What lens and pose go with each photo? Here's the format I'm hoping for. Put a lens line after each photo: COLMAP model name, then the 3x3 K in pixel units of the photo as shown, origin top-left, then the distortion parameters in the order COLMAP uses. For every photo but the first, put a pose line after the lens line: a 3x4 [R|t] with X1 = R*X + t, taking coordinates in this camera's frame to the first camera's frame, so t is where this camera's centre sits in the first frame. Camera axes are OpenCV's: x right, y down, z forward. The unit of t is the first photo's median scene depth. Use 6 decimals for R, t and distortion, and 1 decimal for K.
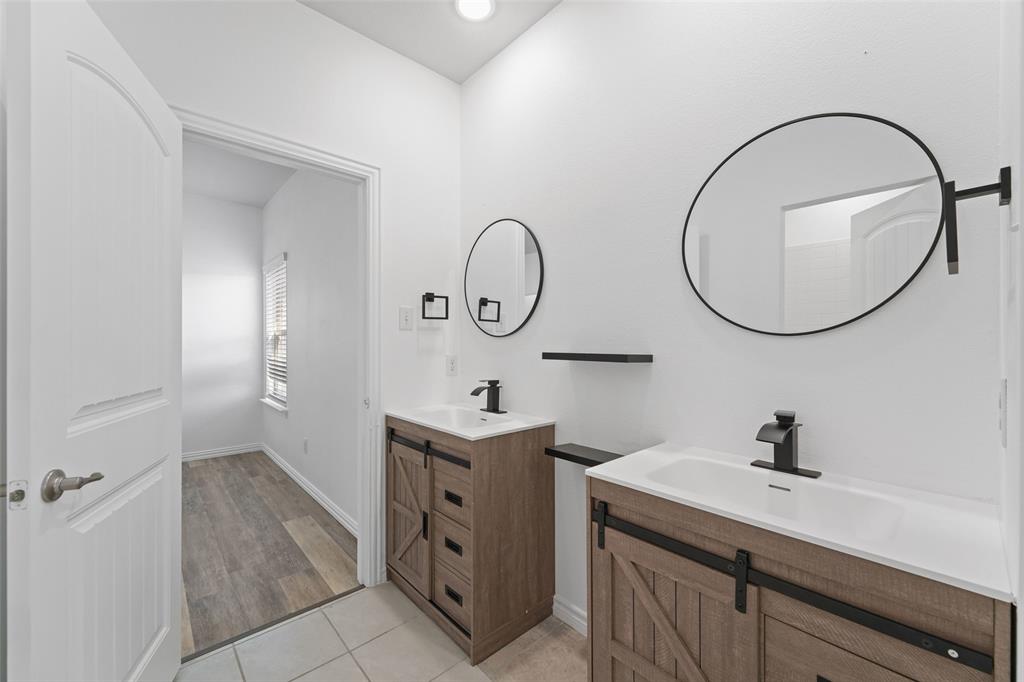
lens RADIAL K [[404.2, 0, 516.2], [0, 404.2, 340.3], [0, 0, 1]] dist [0.003243, -0.000048]
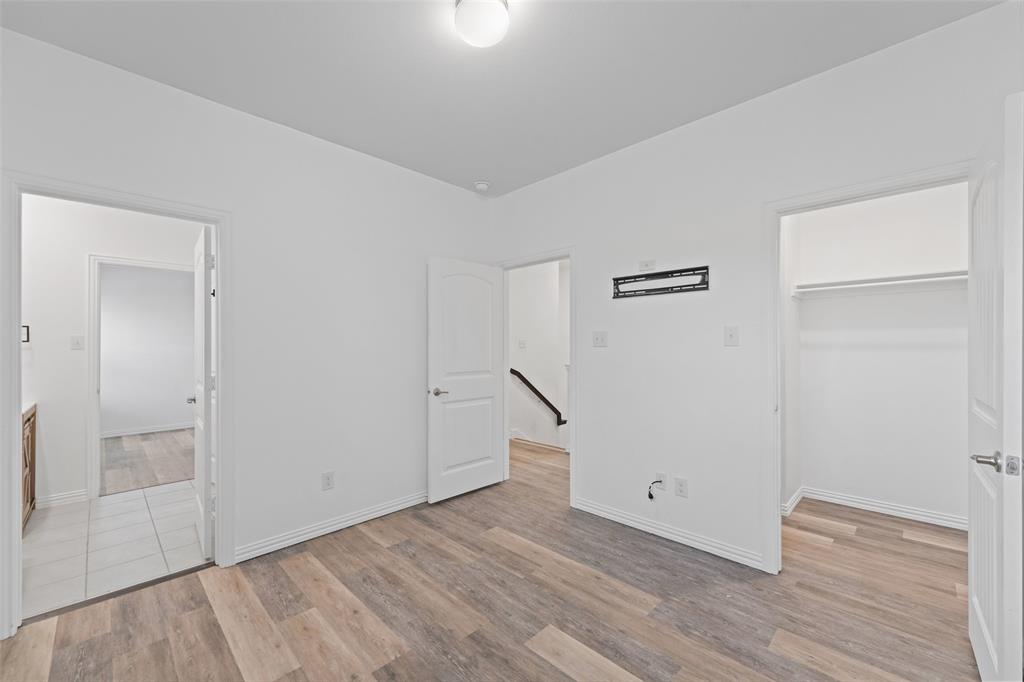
lens RADIAL K [[404.2, 0, 506.9], [0, 404.2, 343.3], [0, 0, 1]] dist [0.003243, -0.000048]
pose [[-0.999101, -0.002999, -0.042295, -1.377012], [-0.002996, 0.999996, -0.000128, -0.037057], [0.042296, -0.000001, -0.999105, 1.873369]]
